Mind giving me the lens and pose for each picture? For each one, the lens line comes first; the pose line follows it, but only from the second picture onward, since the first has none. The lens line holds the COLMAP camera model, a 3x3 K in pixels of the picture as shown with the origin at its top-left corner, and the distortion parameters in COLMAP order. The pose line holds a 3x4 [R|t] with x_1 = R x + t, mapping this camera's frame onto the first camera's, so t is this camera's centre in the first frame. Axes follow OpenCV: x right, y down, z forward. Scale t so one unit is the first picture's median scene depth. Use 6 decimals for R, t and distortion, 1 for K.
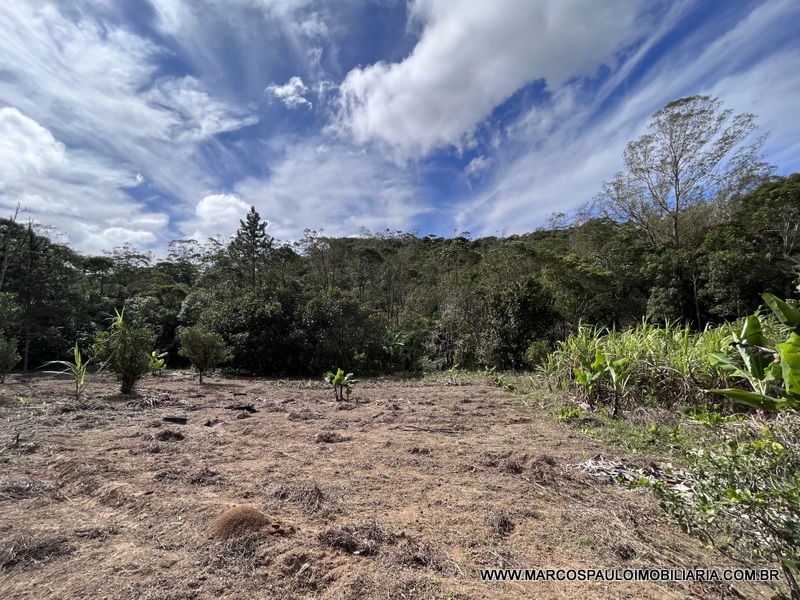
lens RADIAL K [[321.3, 0, 393.9], [0, 321.3, 300.3], [0, 0, 1]] dist [0.000976, -0.000710]
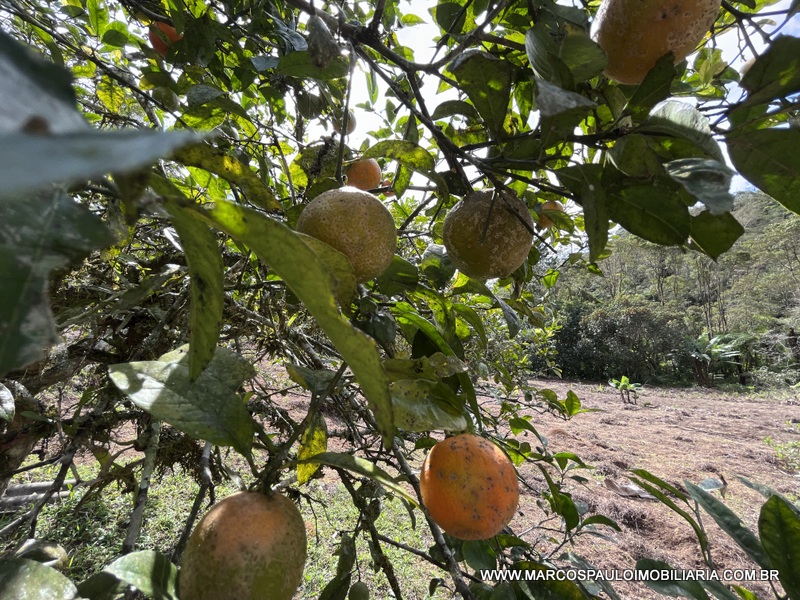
lens RADIAL K [[321.3, 0, 396.9], [0, 321.3, 302.5], [0, 0, 1]] dist [0.000976, -0.000710]
pose [[0.674368, -0.108995, -0.730307, 0.167542], [0.109003, 0.992904, -0.047533, -0.099690], [0.730306, -0.047551, 0.681463, -0.430623]]
